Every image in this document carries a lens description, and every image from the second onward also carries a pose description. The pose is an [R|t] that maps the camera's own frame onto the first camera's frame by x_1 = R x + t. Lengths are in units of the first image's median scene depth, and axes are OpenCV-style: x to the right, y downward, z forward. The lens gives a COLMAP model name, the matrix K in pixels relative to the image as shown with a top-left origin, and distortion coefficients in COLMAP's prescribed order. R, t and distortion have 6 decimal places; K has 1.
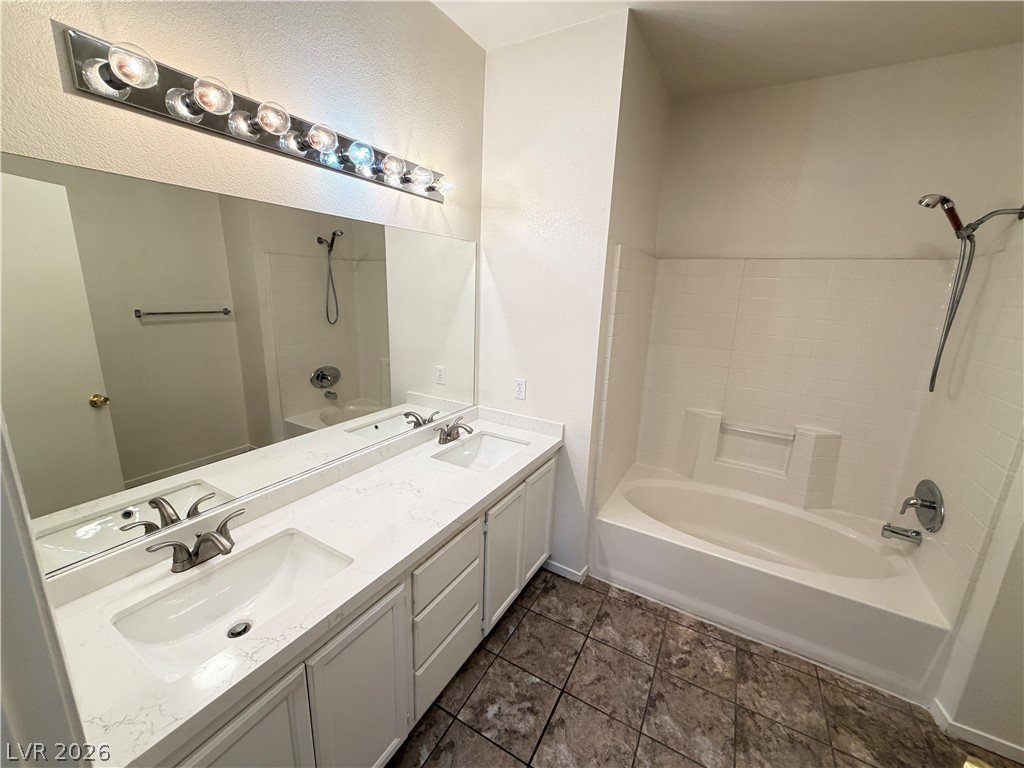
lens RADIAL K [[410.5, 0, 507.4], [0, 410.5, 382.0], [0, 0, 1]] dist [0.003137, -0.000347]
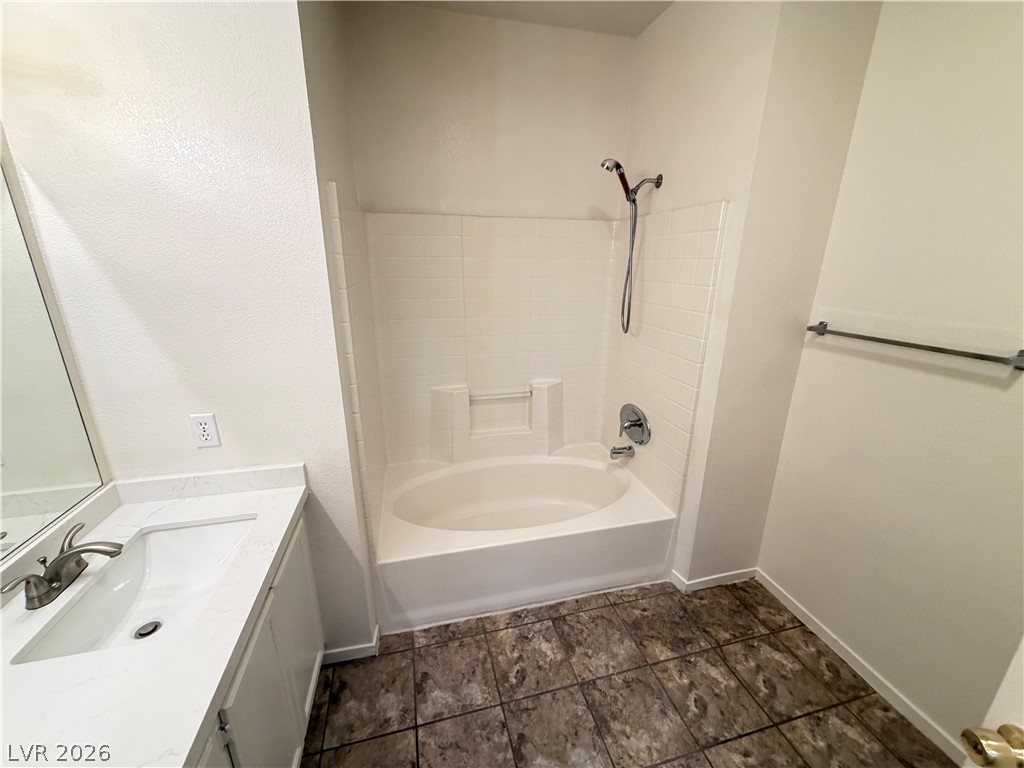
lens RADIAL K [[410.5, 0, 510.4], [0, 410.5, 383.0], [0, 0, 1]] dist [0.003137, -0.000347]
pose [[0.717204, -0.229742, 0.657904, -0.029963], [0.176538, 0.973196, 0.147393, -0.066809], [-0.674131, 0.010434, 0.738538, 0.323034]]
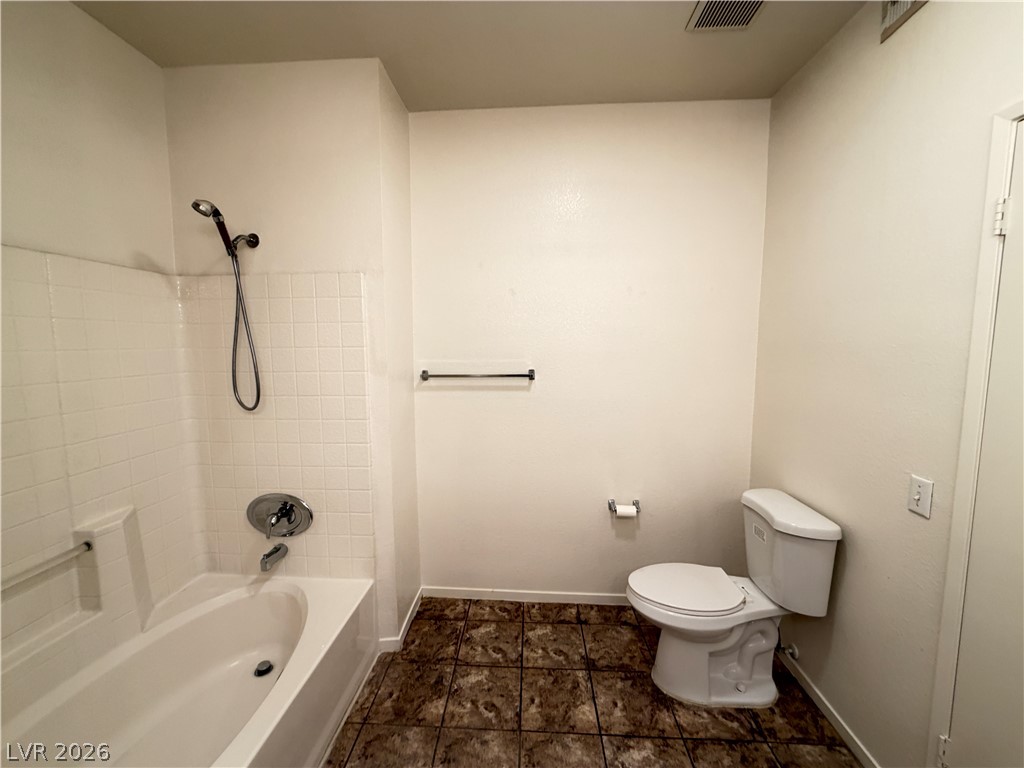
lens RADIAL K [[410.5, 0, 512.7], [0, 410.5, 380.3], [0, 0, 1]] dist [0.003137, -0.000347]
pose [[-0.447382, -0.124440, 0.885643, -0.100446], [0.192151, 0.953772, 0.231078, -0.142104], [-0.873457, 0.273557, -0.402789, 0.780438]]
